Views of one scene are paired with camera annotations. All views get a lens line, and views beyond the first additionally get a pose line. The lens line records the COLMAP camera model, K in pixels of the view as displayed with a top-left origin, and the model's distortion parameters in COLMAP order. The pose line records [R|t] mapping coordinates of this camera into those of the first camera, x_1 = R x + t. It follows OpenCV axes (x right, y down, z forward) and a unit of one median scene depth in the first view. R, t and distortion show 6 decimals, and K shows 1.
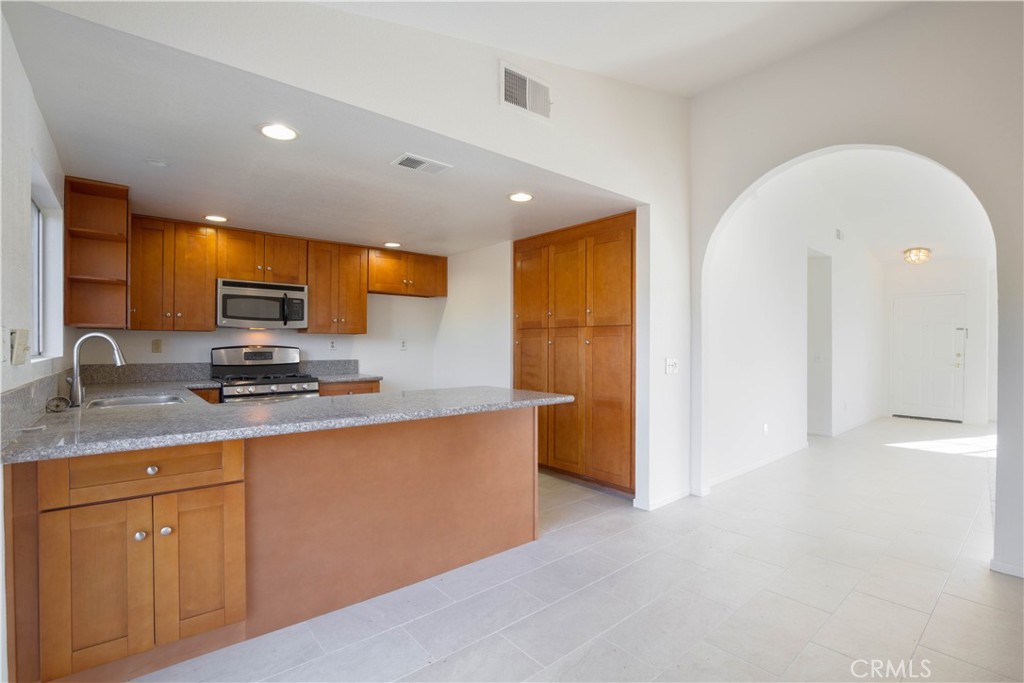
lens RADIAL K [[477.7, 0, 509.5], [0, 477.7, 346.4], [0, 0, 1]] dist [-0.026474, 0.001900]
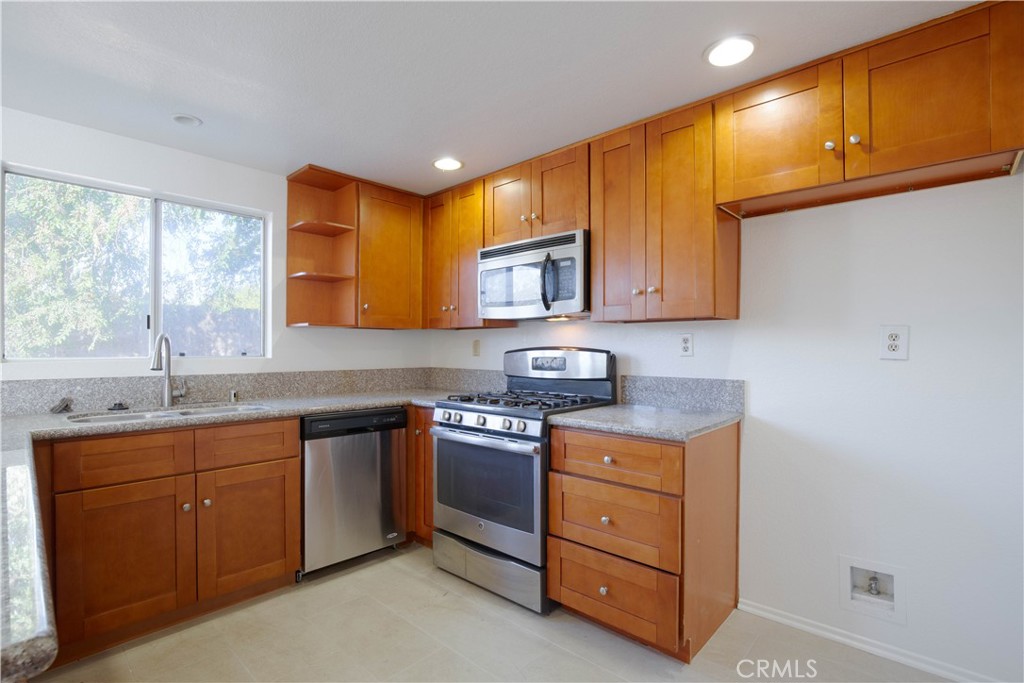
lens RADIAL K [[477.7, 0, 510.8], [0, 477.7, 347.4], [0, 0, 1]] dist [-0.026474, 0.001900]
pose [[0.133991, -0.002713, -0.990979, 0.076002], [-0.003169, 0.999990, -0.003166, 0.001043], [0.990978, 0.003564, 0.133981, 0.874869]]
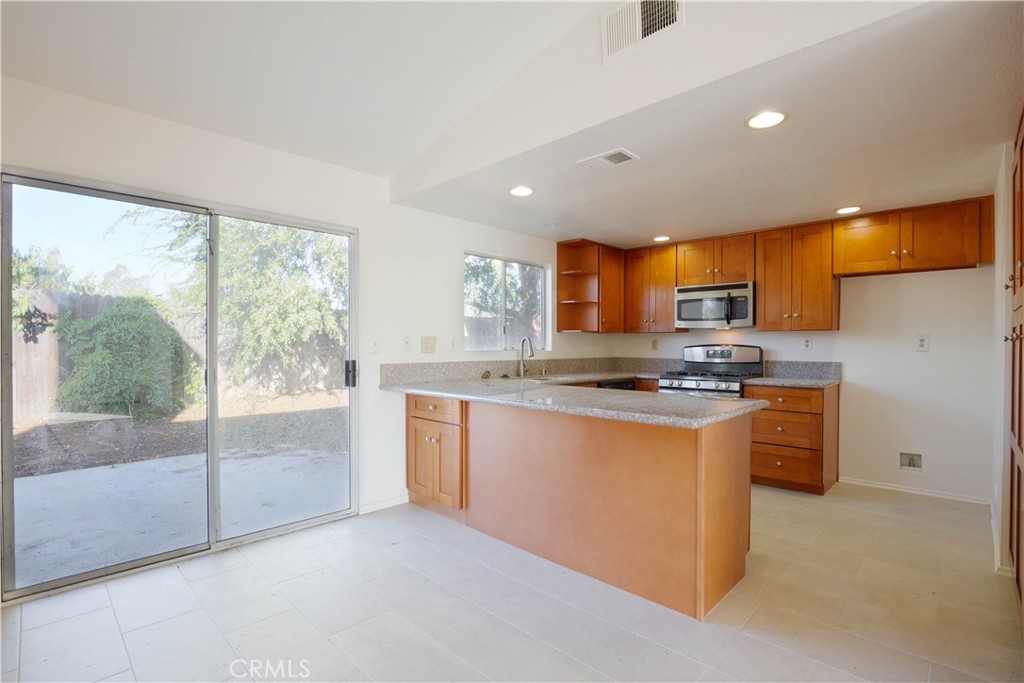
lens RADIAL K [[477.7, 0, 515.4], [0, 477.7, 346.6], [0, 0, 1]] dist [-0.026474, 0.001900]
pose [[0.112075, 0.003771, -0.993693, 0.476250], [-0.004871, 0.999983, 0.003246, 0.001851], [0.993688, 0.004476, 0.112092, 0.433494]]
